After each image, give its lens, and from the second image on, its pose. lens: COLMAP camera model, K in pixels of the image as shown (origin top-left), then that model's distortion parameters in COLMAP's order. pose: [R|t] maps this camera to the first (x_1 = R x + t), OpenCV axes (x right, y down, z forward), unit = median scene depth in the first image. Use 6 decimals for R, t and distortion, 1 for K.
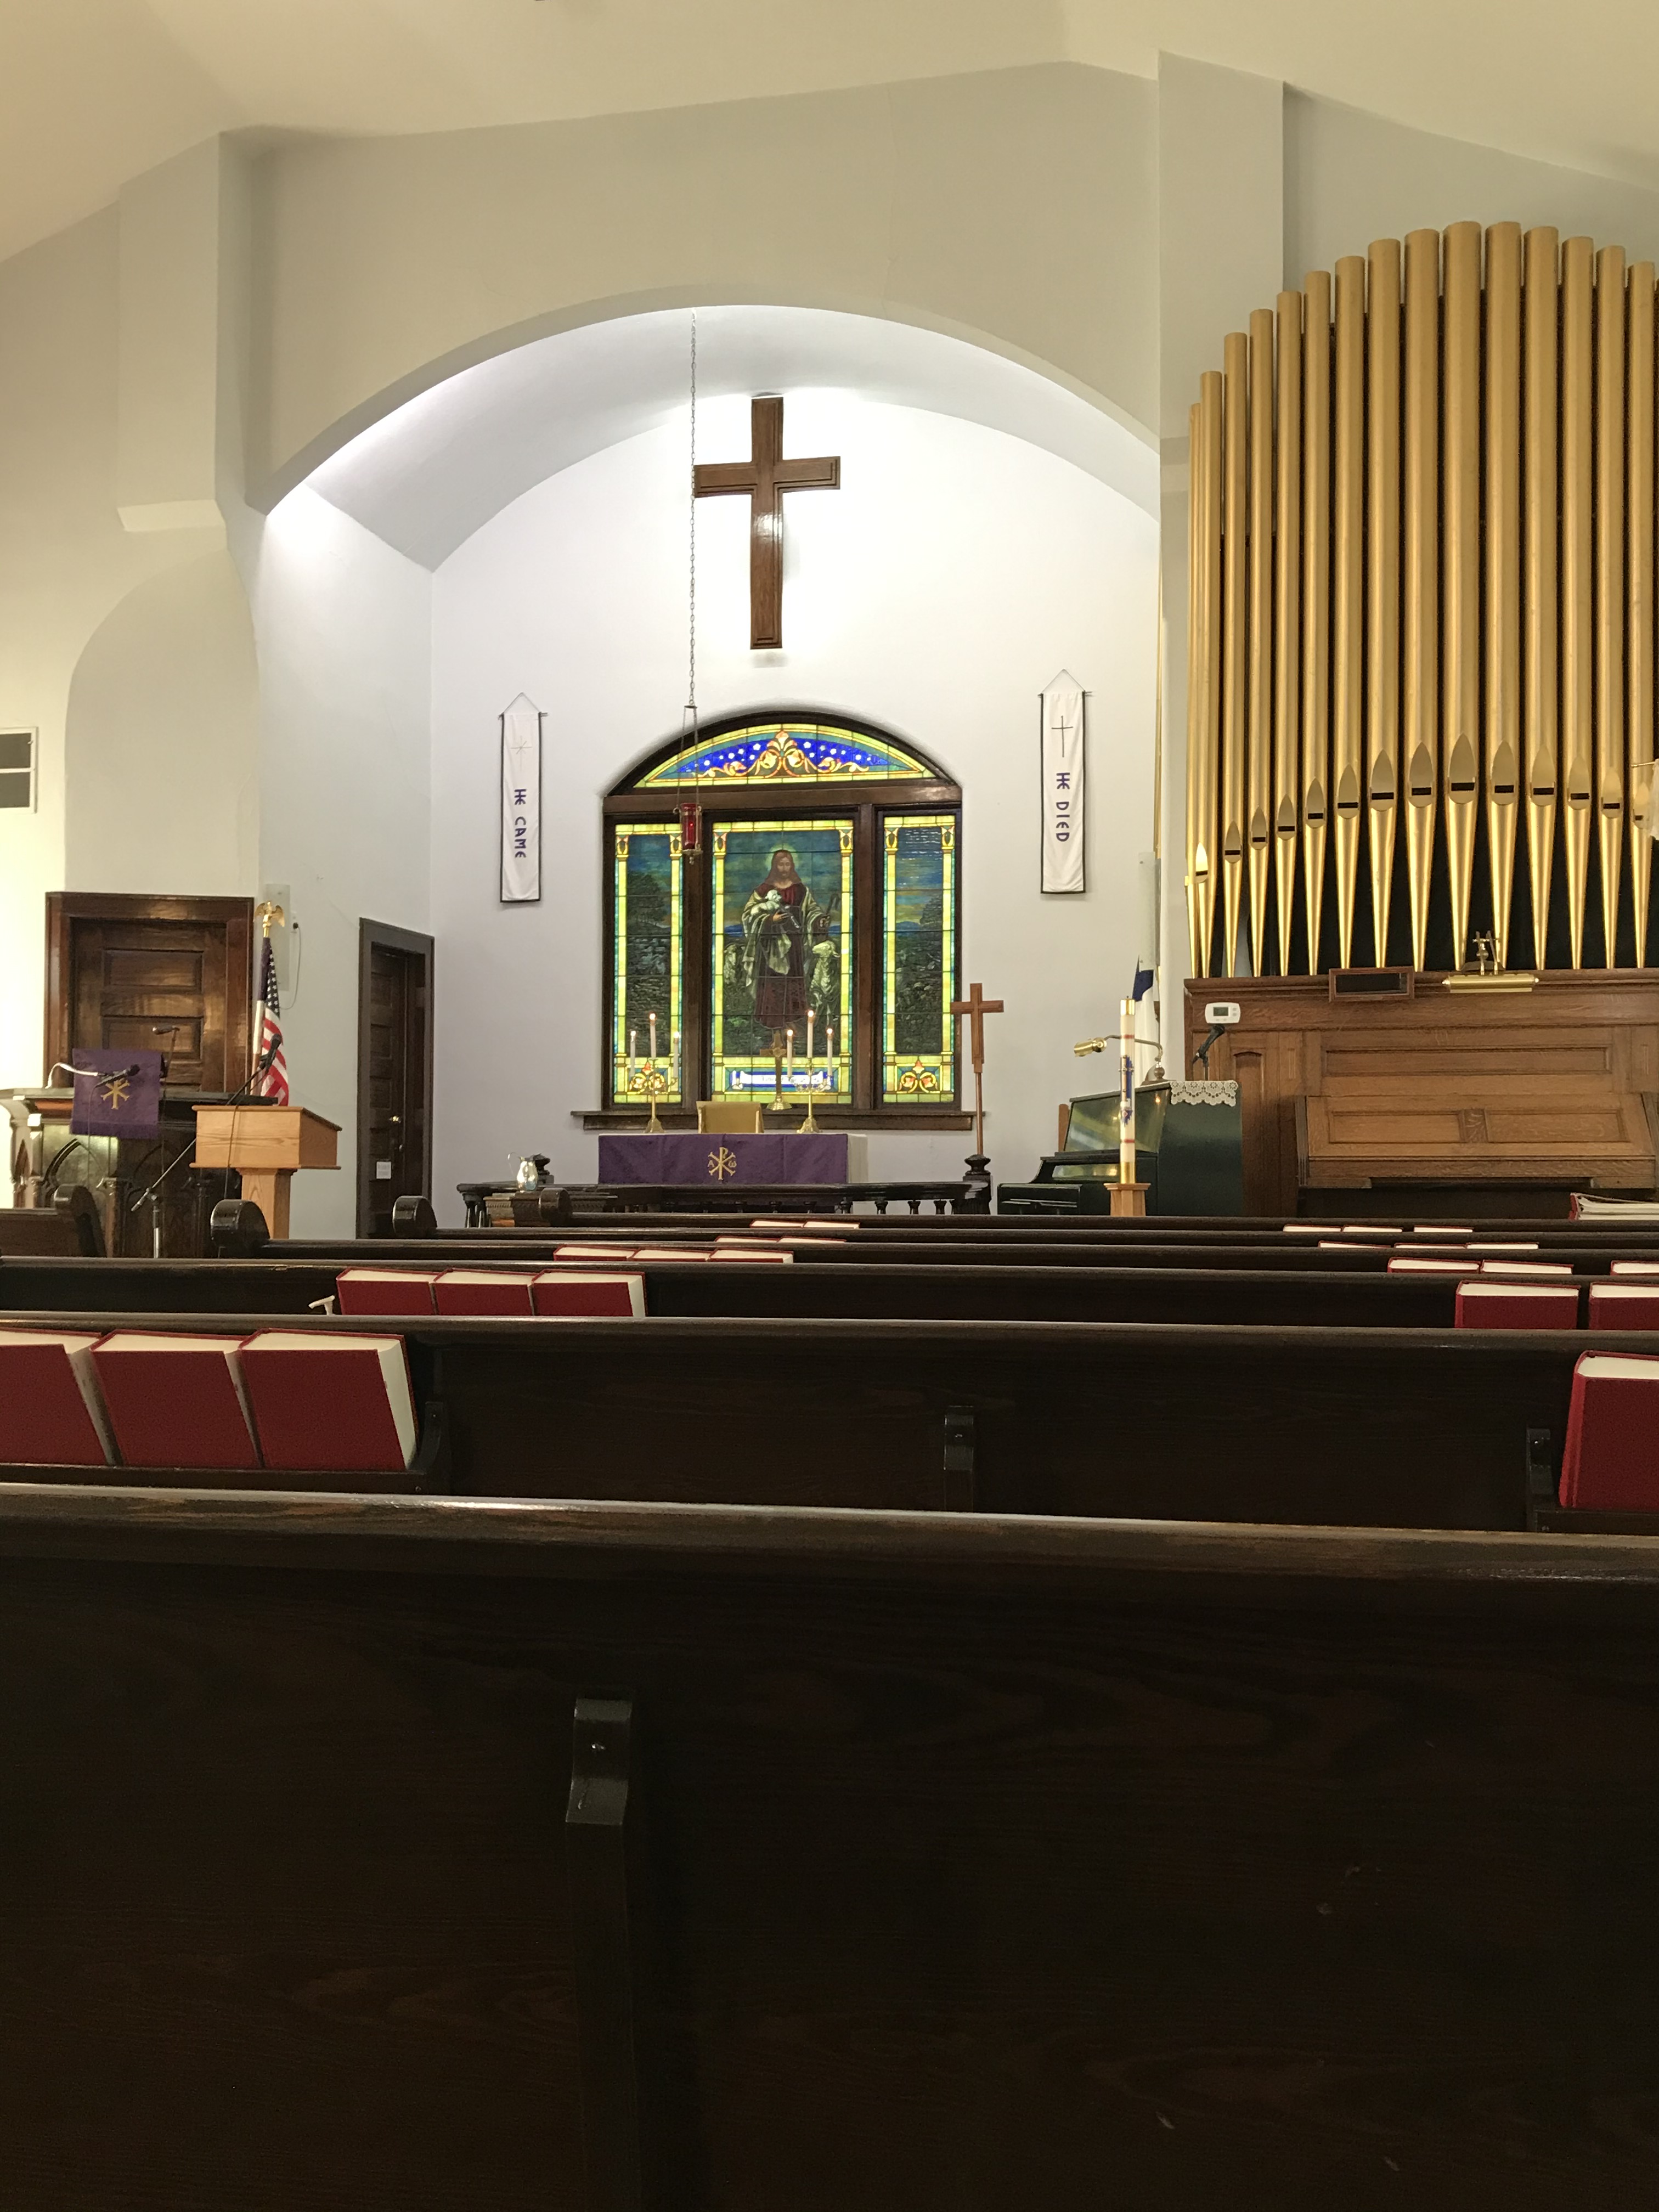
lens RADIAL K [[1970.6, 0, 829.5], [0, 1970.6, 1099.9], [0, 0, 1]] dist [0.008510, 0.001008]
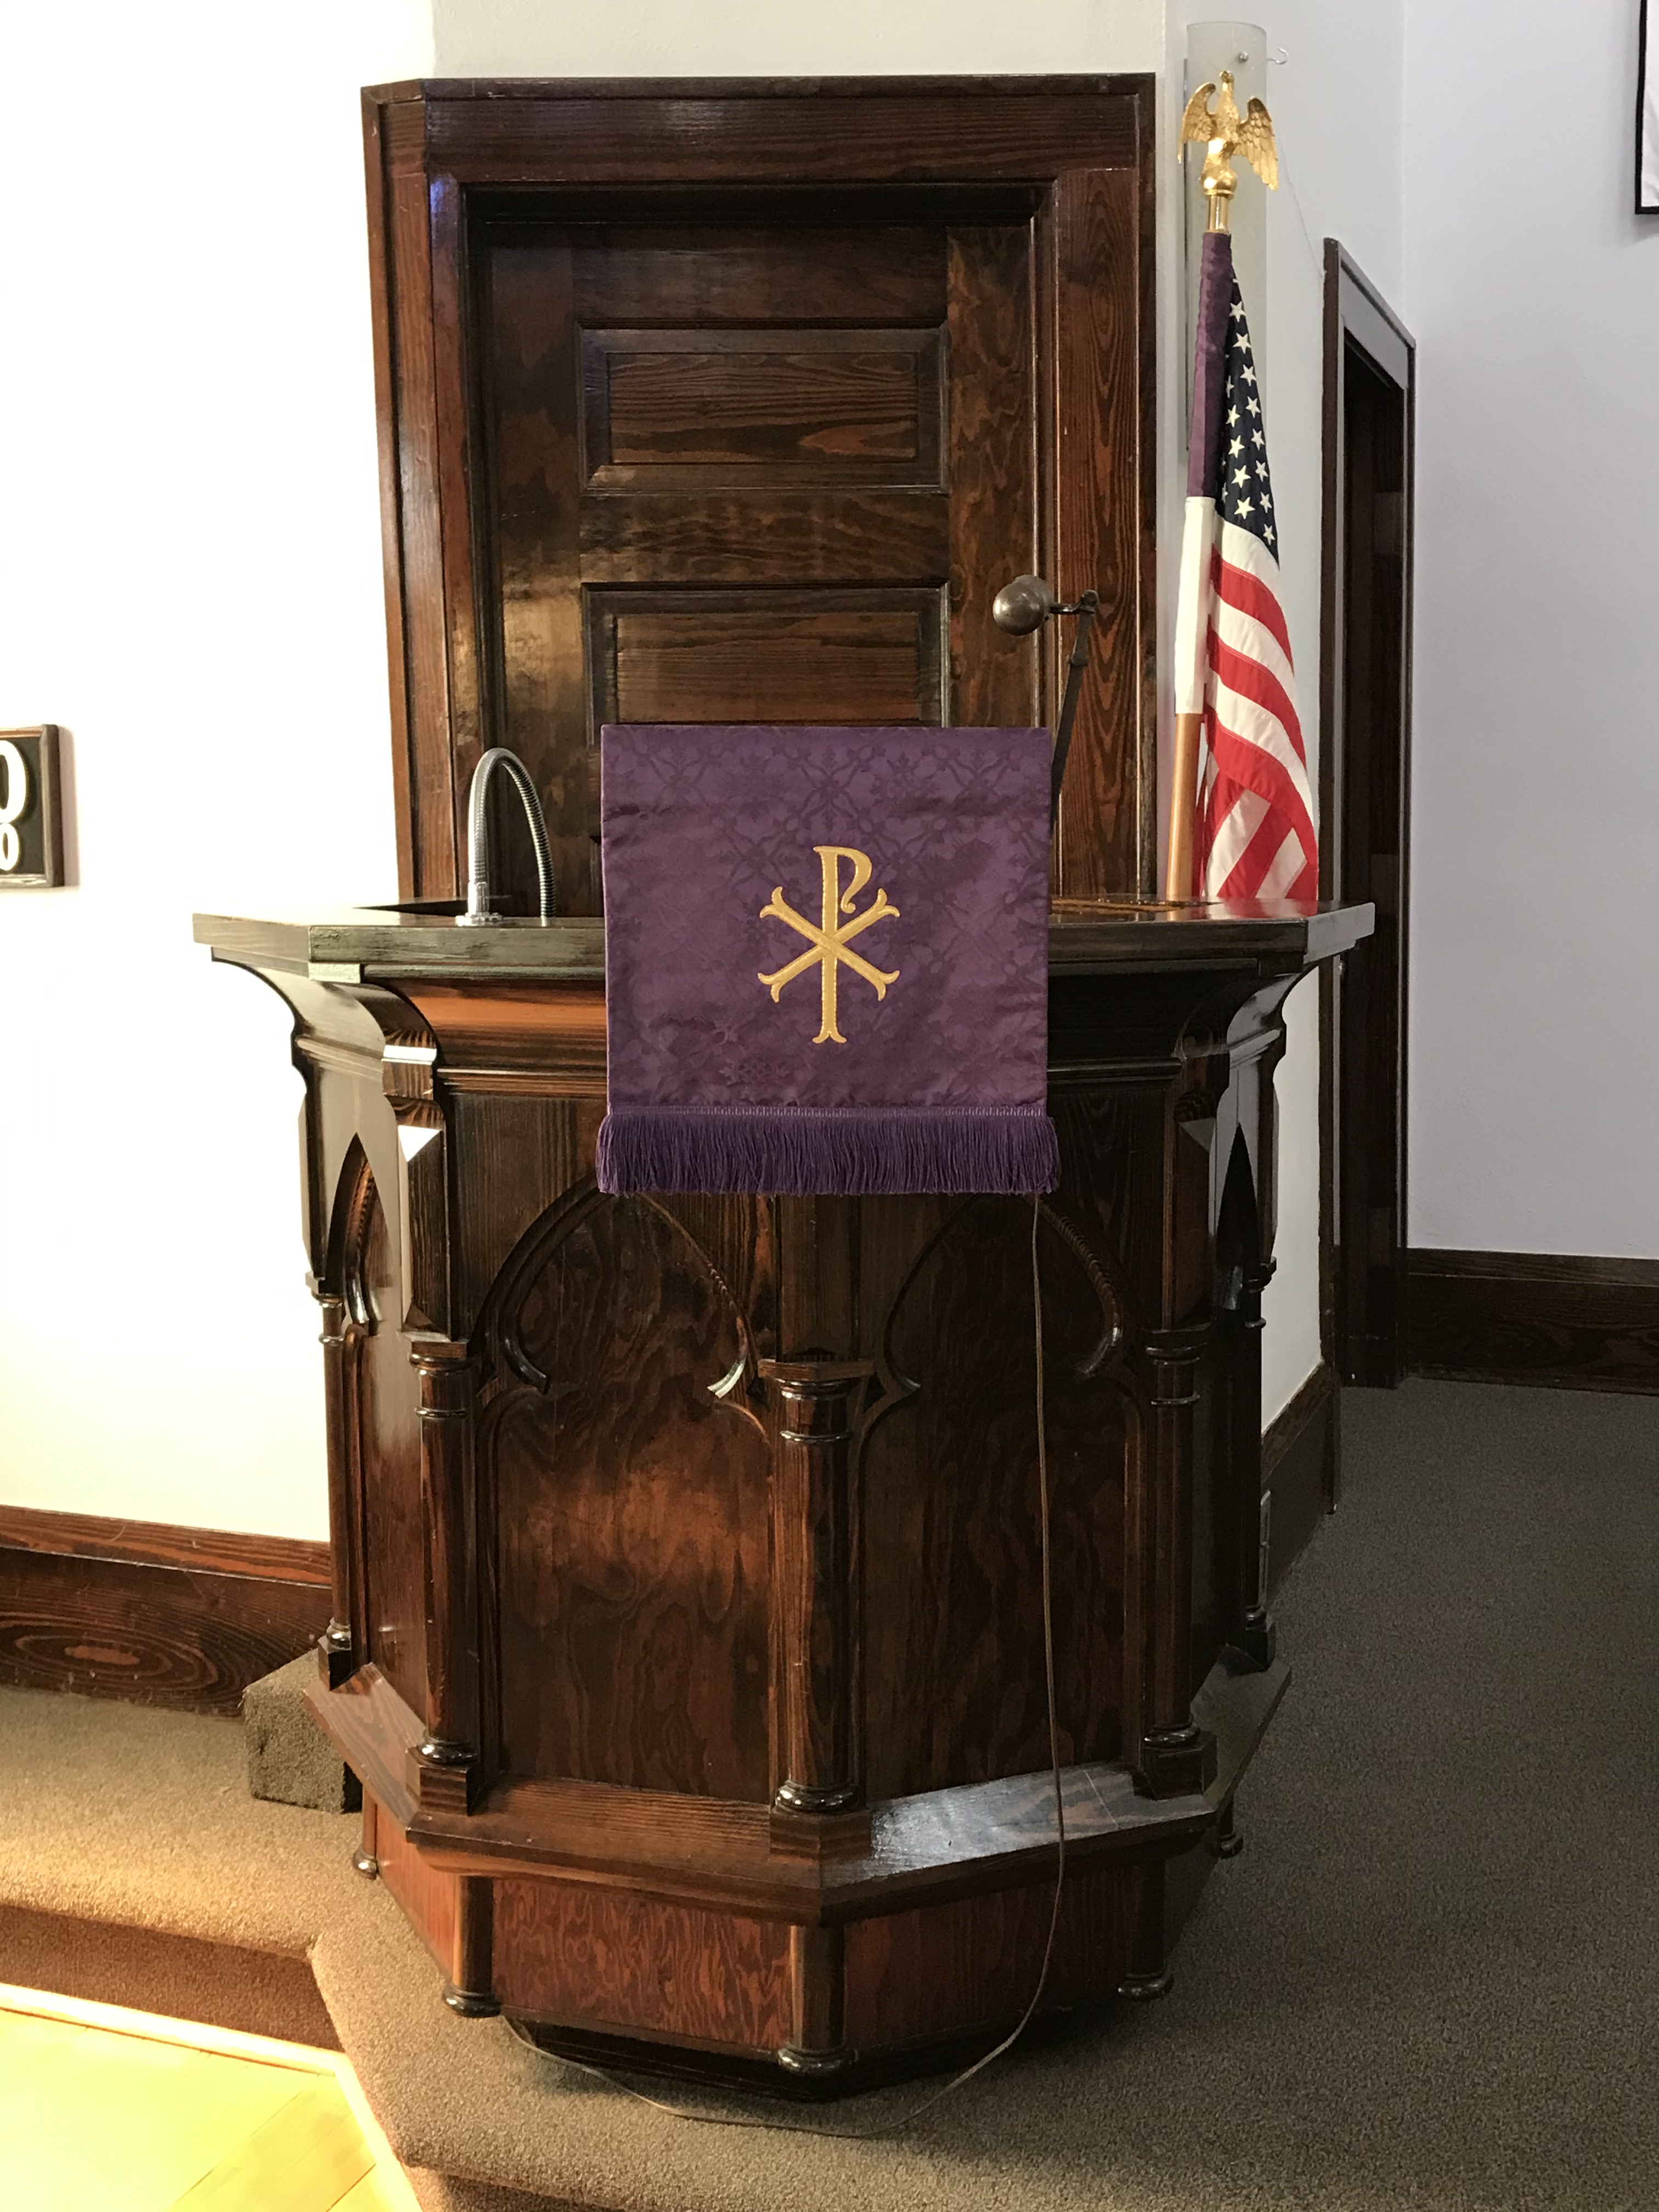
lens RADIAL K [[2400.8, 0, 828.0], [0, 2400.8, 1104.1], [0, 0, 1]] dist [0.012881, 0.000000]
pose [[0.986749, 0.001940, -0.162242, -0.195837], [0.023244, 0.987924, 0.153187, -0.014906], [0.160580, -0.154929, 0.974788, 0.467555]]
